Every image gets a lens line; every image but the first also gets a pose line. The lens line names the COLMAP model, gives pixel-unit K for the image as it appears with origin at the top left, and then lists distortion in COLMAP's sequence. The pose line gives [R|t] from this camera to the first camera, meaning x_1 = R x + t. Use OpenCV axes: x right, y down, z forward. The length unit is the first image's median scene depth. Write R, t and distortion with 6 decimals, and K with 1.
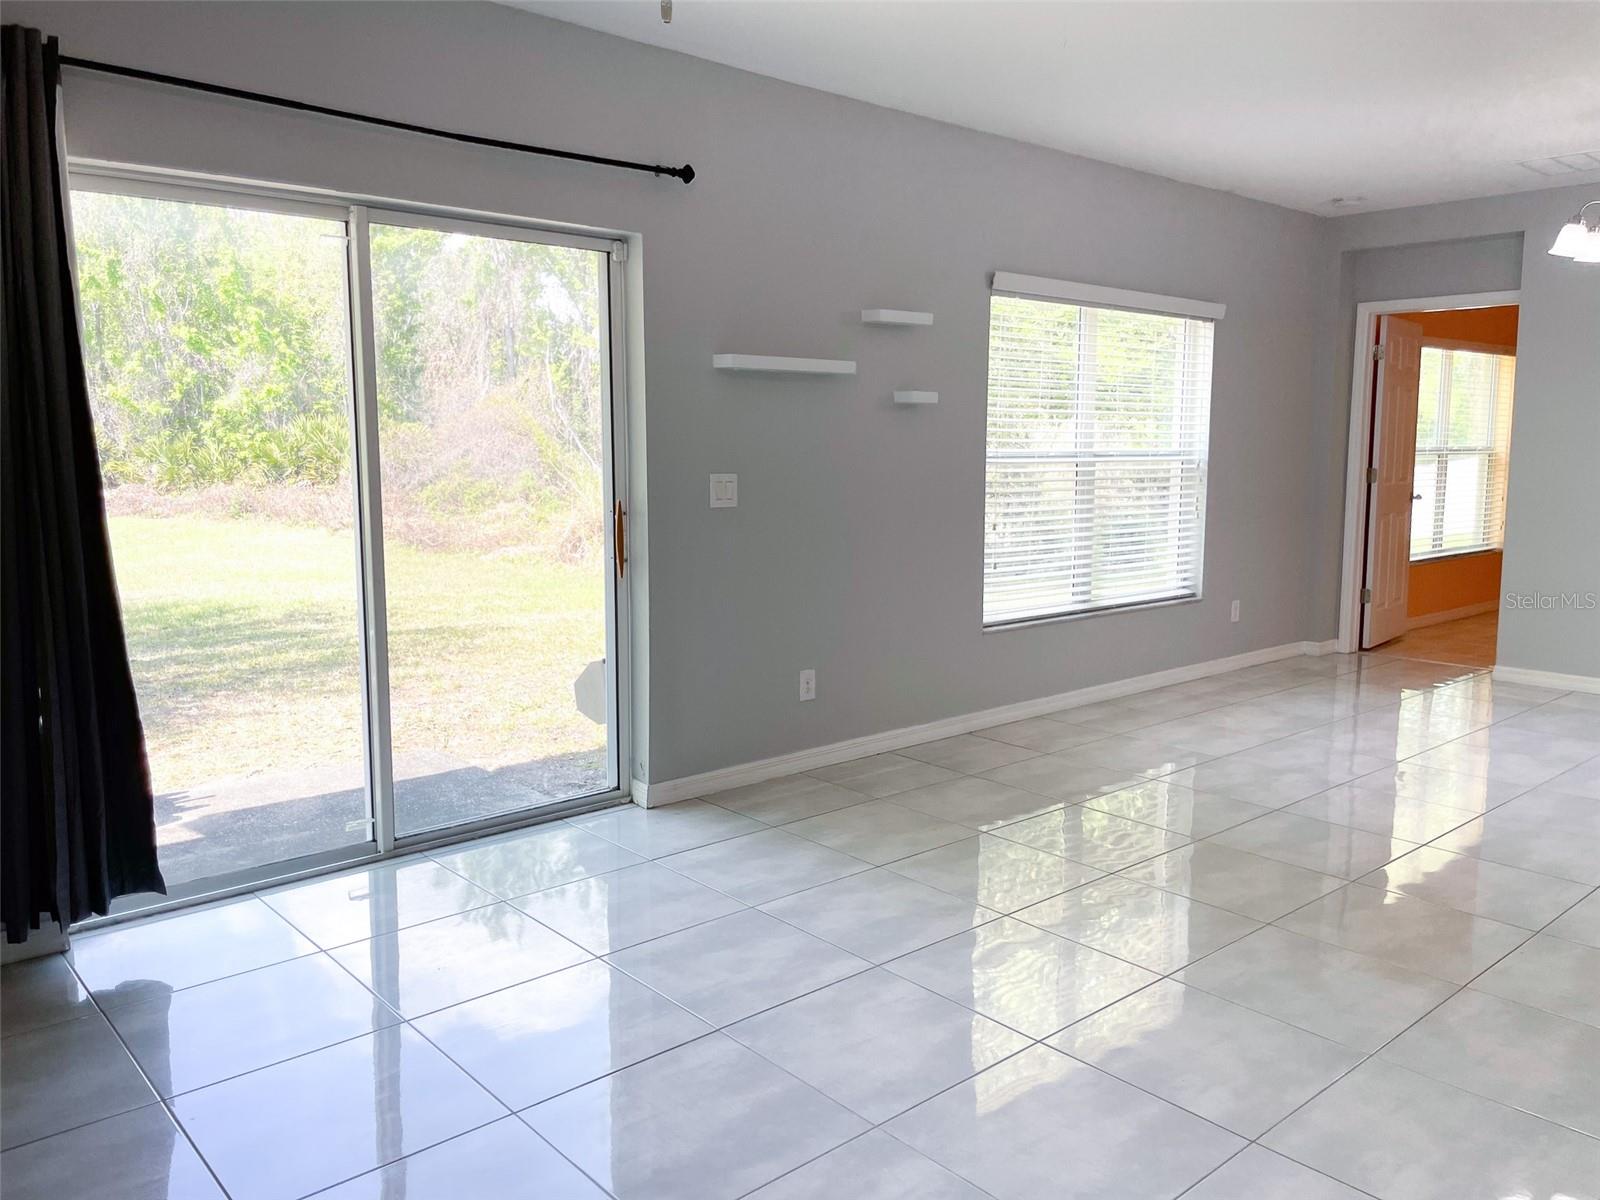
lens RADIAL K [[1218.9, 0, 800.0], [0, 1218.9, 600.0], [0, 0, 1]] dist [0.063464, -0.046864]
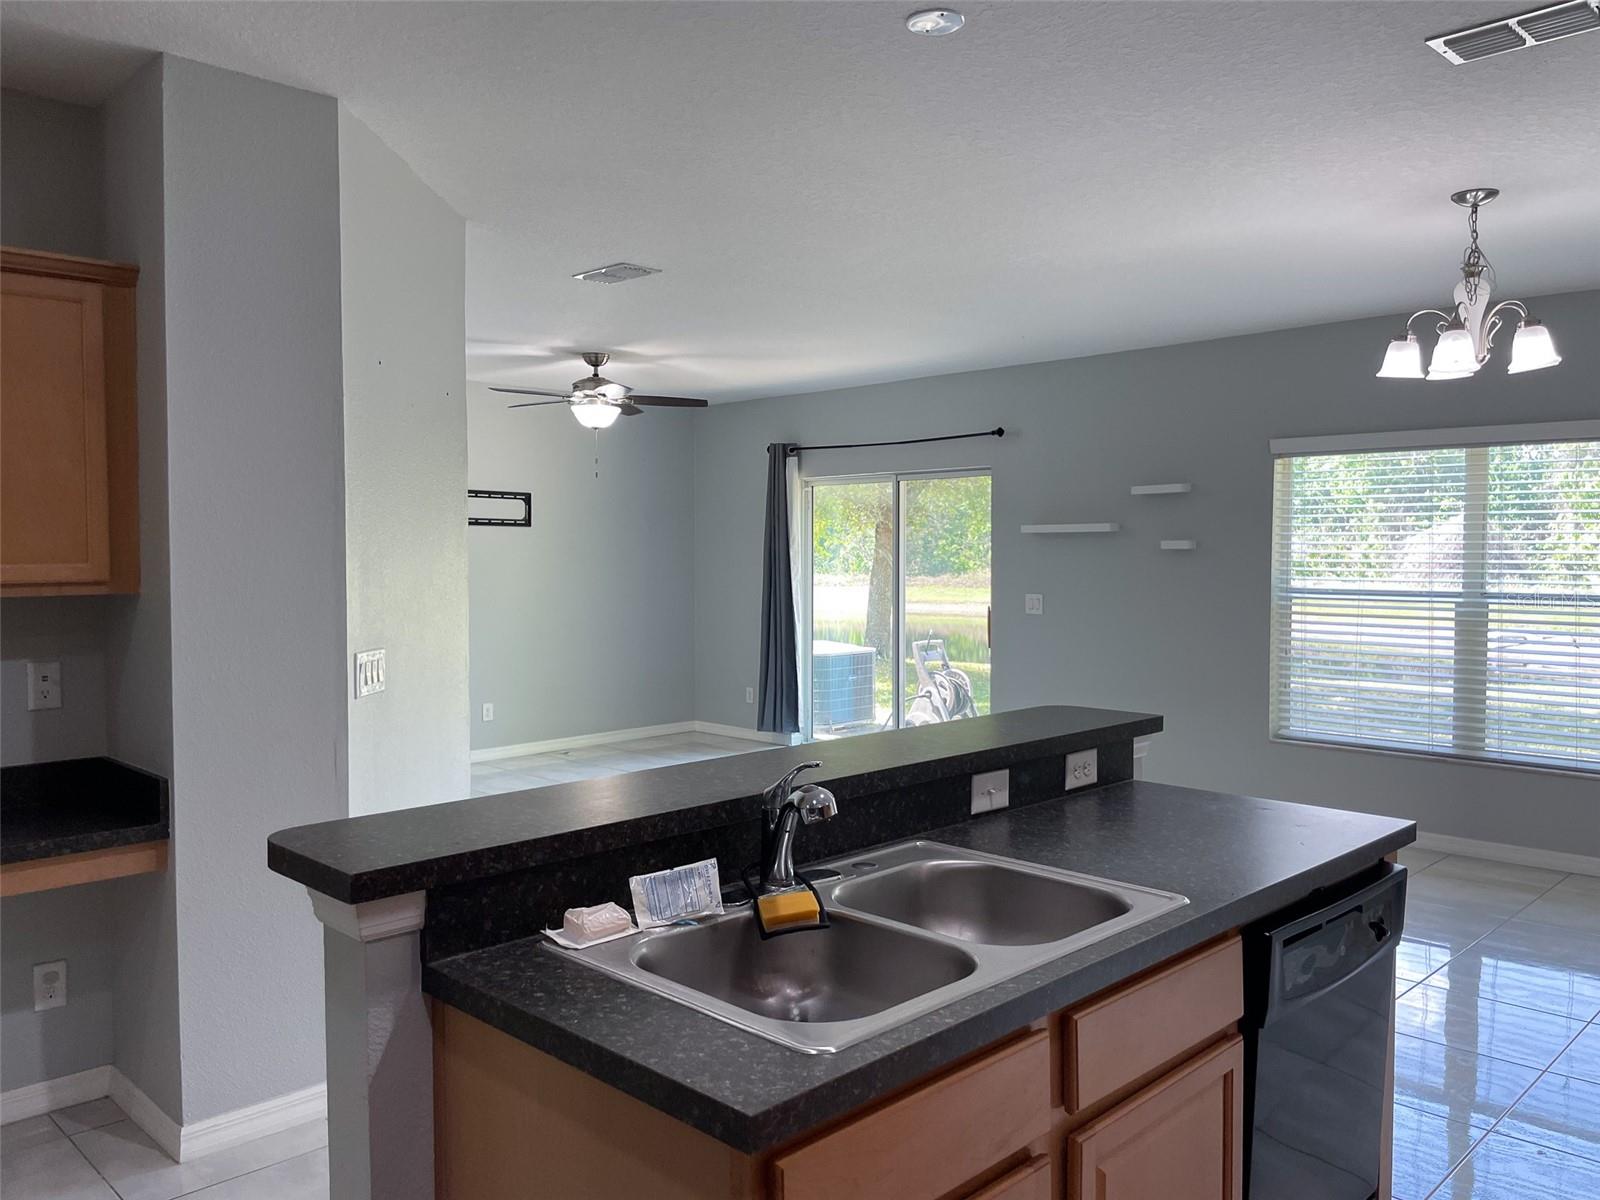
lens RADIAL K [[1223.6, 0, 813.3], [0, 1223.6, 582.8], [0, 0, 1]] dist [0.082191, -0.112925]
pose [[0.072152, 0.019190, -0.997209, 1.613768], [-0.132757, 0.991103, 0.009466, -0.095242], [0.988519, 0.131704, 0.074058, 0.572775]]
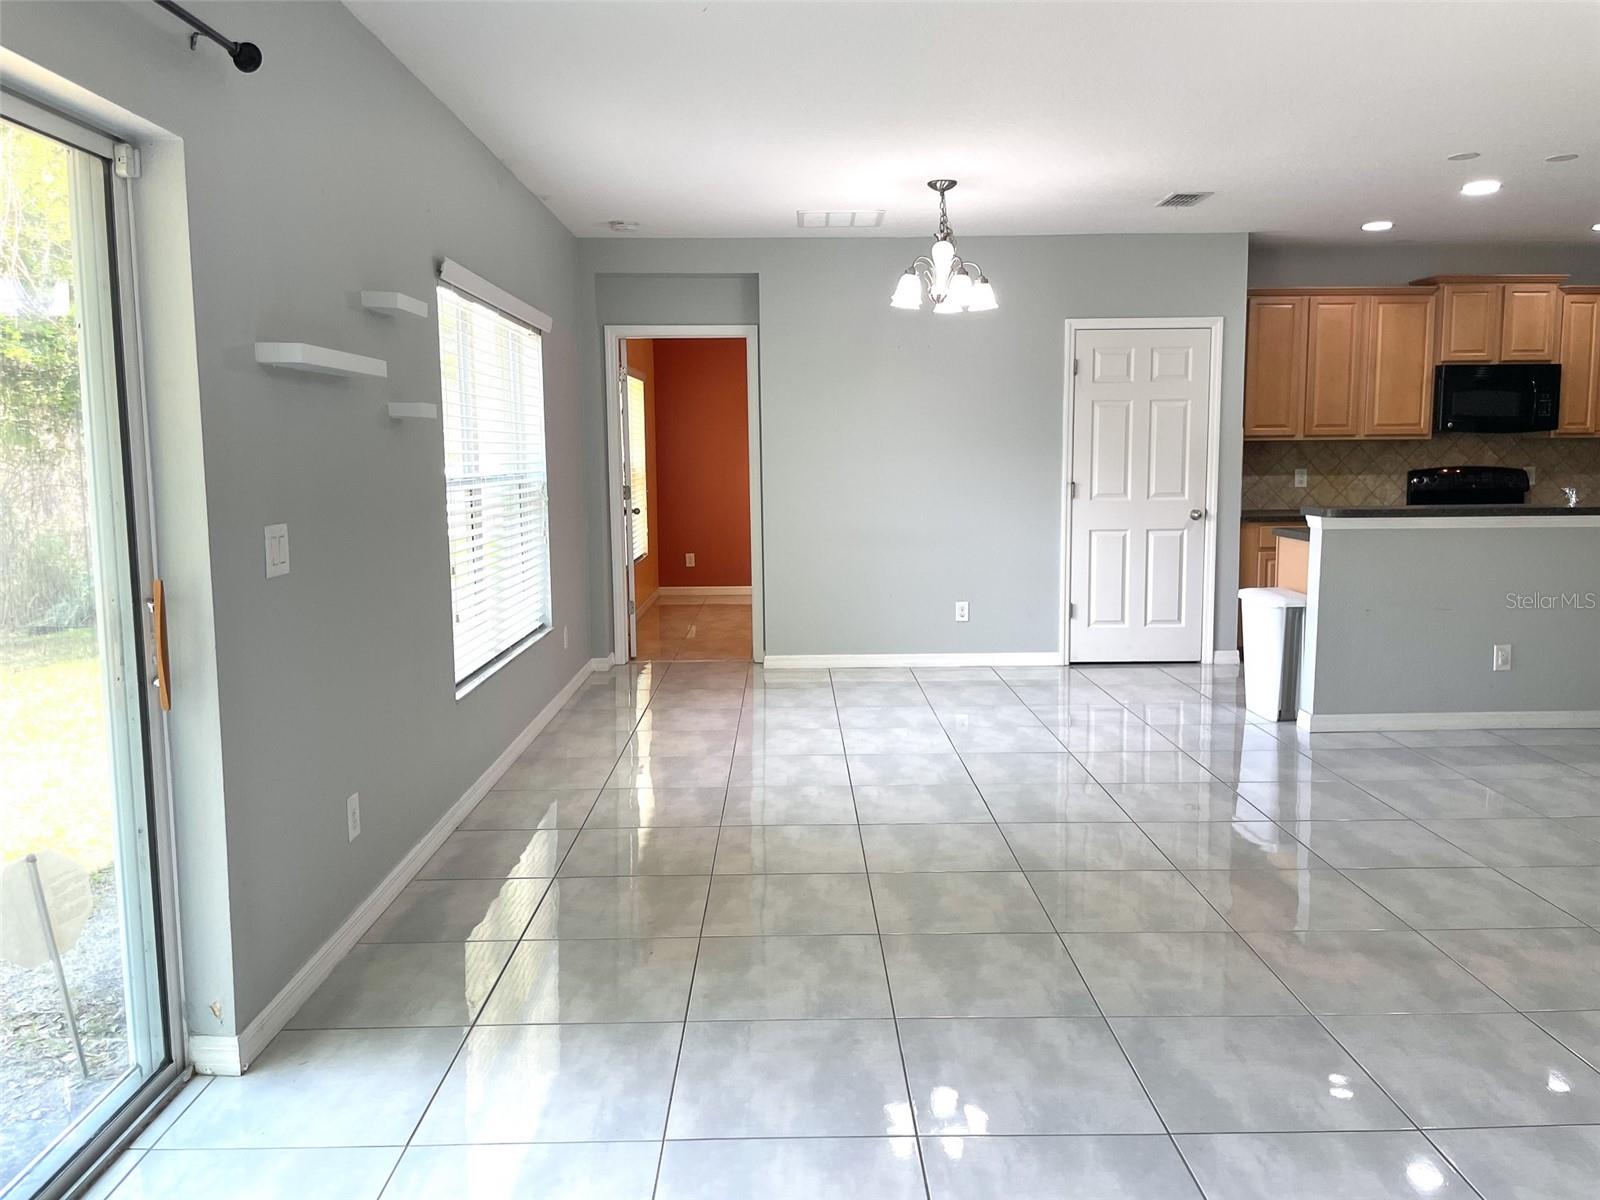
lens RADIAL K [[1223.6, 0, 813.3], [0, 1223.6, 582.8], [0, 0, 1]] dist [0.082191, -0.112925]
pose [[0.647287, -0.092484, 0.756615, -0.382098], [0.110649, 0.993499, 0.026779, -0.058790], [-0.754173, 0.066385, 0.653312, 0.353758]]
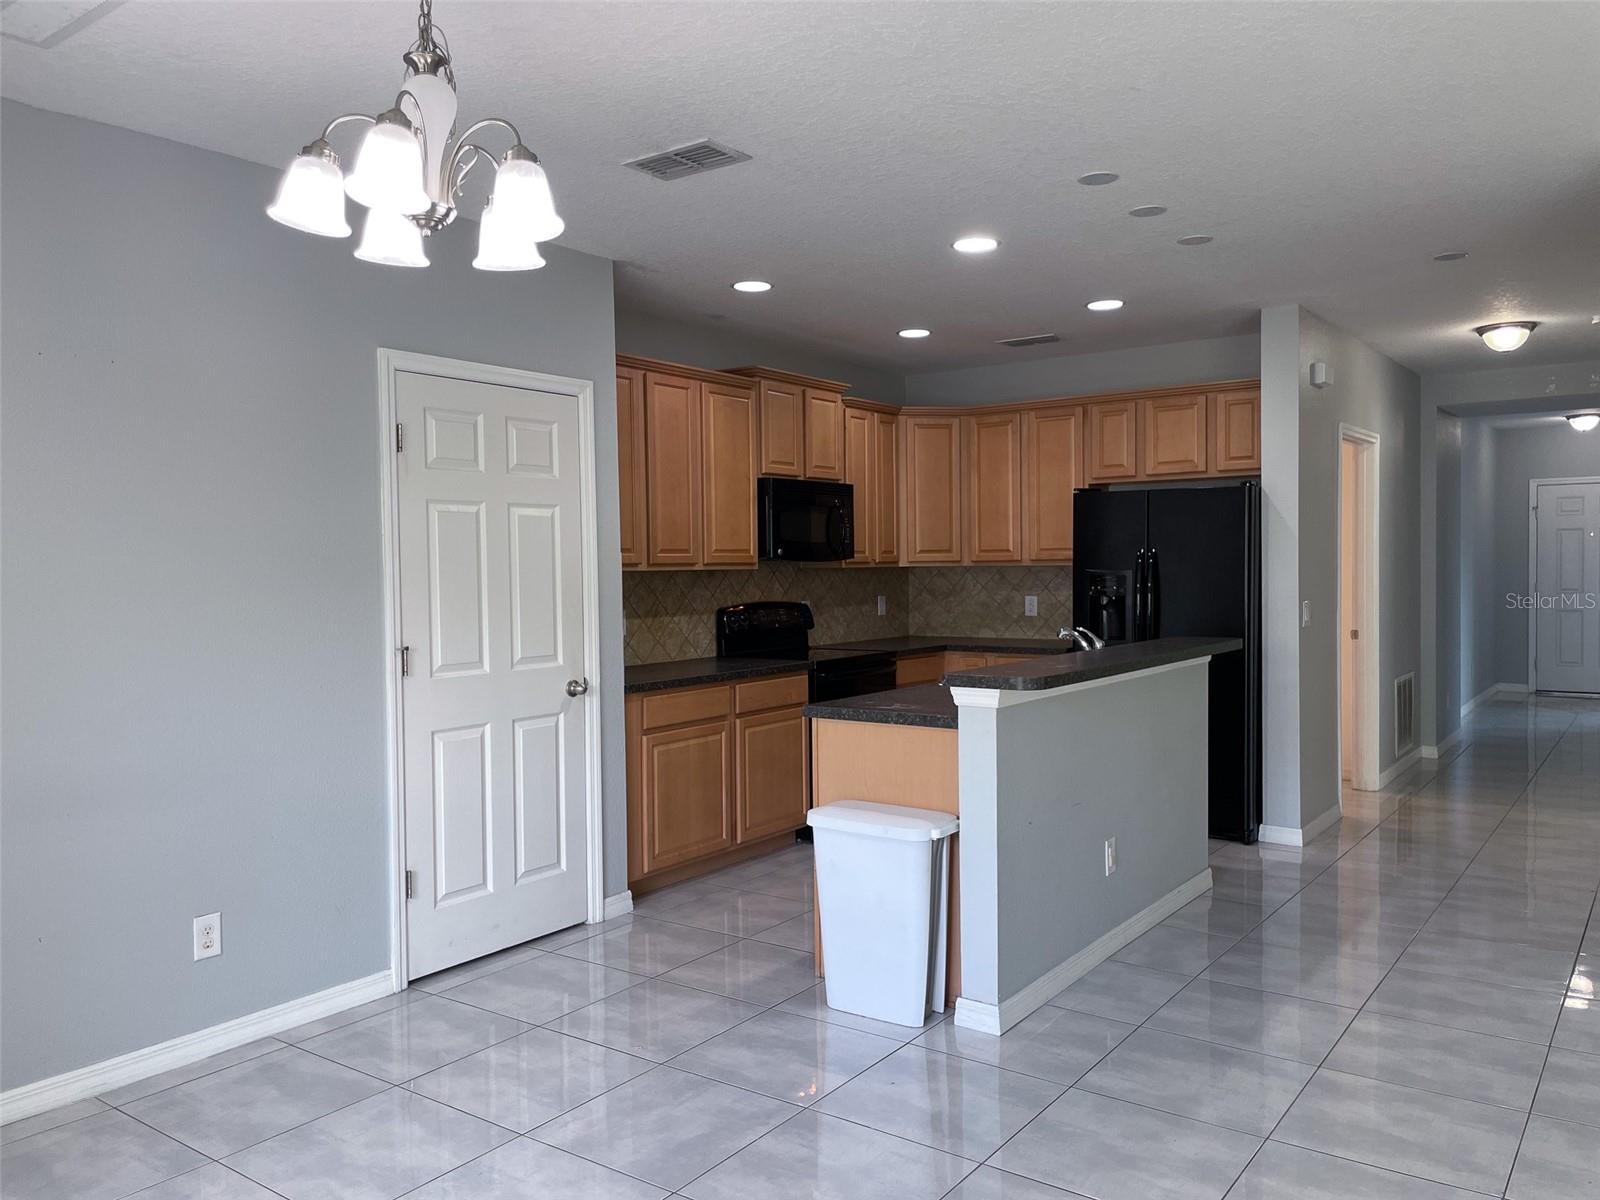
lens RADIAL K [[1212.0, 0, 811.9], [0, 1212.0, 605.1], [0, 0, 1]] dist [0.078418, -0.116849]
pose [[-0.219911, -0.034993, 0.974892, 0.187095], [0.138250, 0.988152, 0.066655, -0.161240], [-0.965674, 0.149437, -0.212468, 1.074454]]
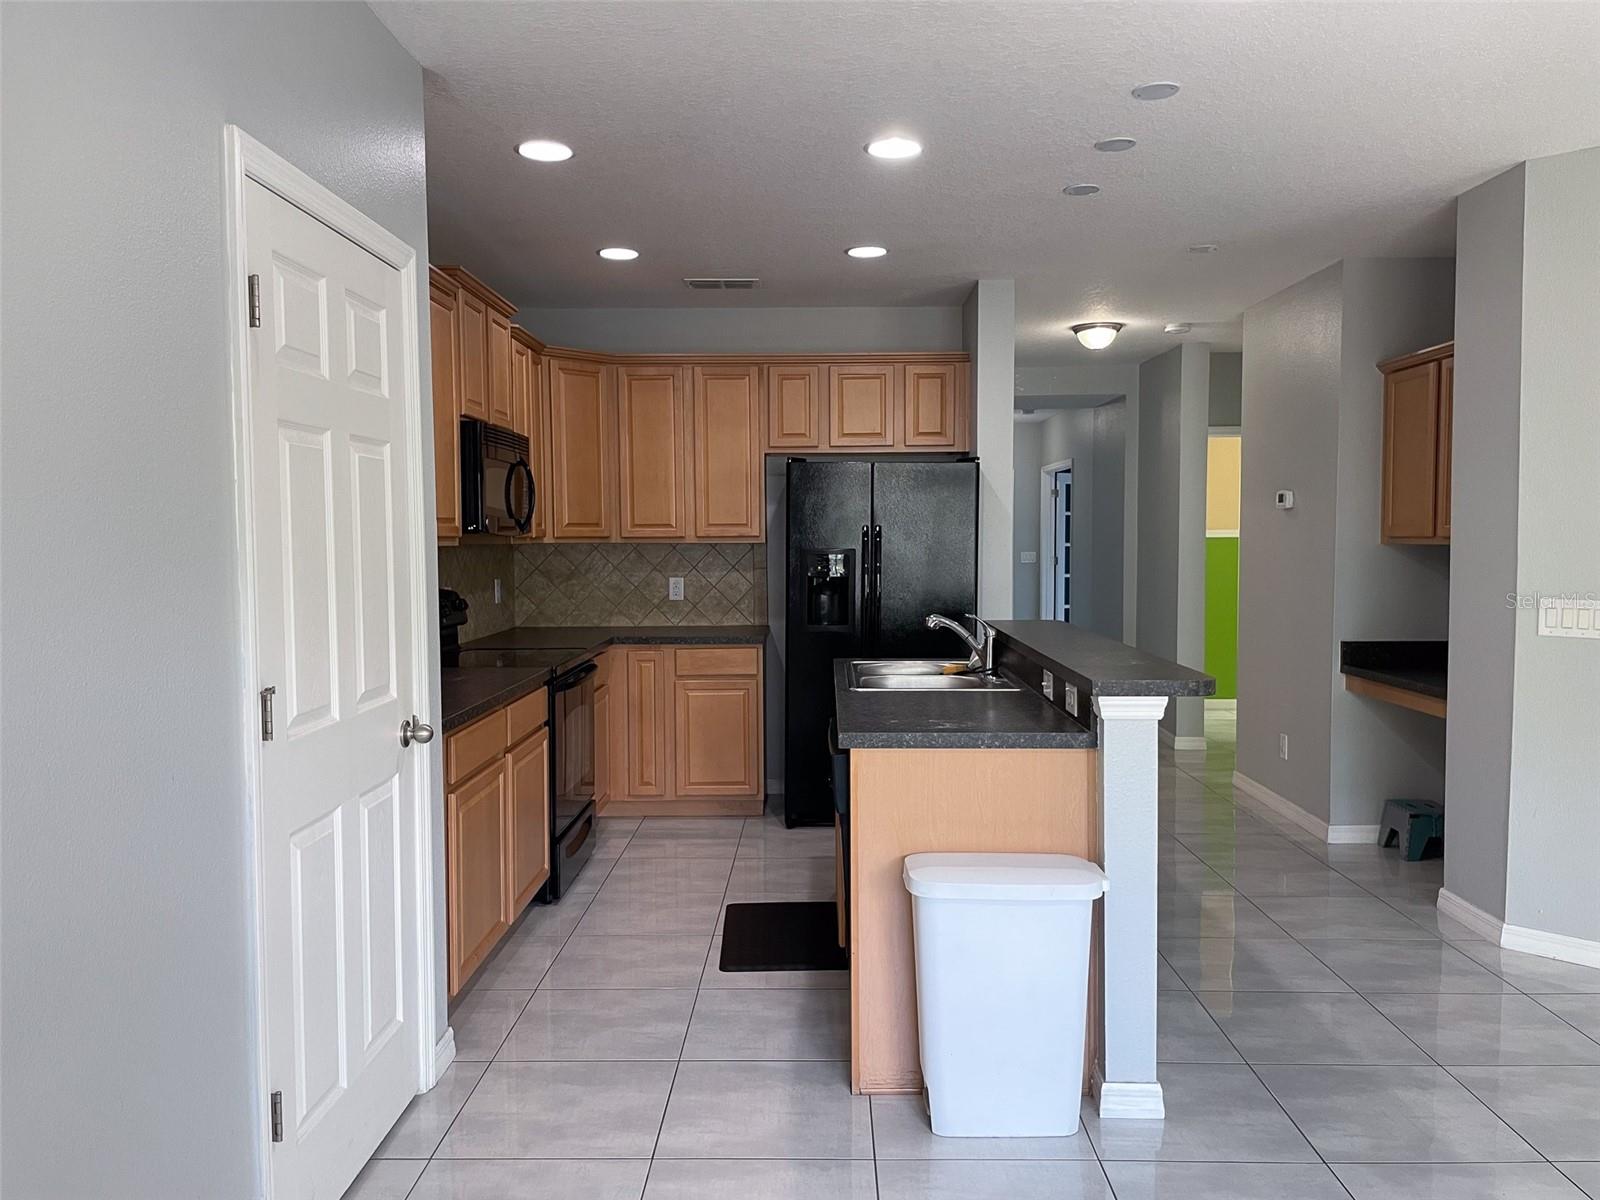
lens RADIAL K [[1212.0, 0, 811.9], [0, 1212.0, 605.1], [0, 0, 1]] dist [0.078418, -0.116849]
pose [[-0.738257, -0.041227, 0.673258, 0.641945], [0.087780, 0.983770, 0.156496, -0.203180], [-0.668783, 0.174632, -0.722656, 1.384191]]
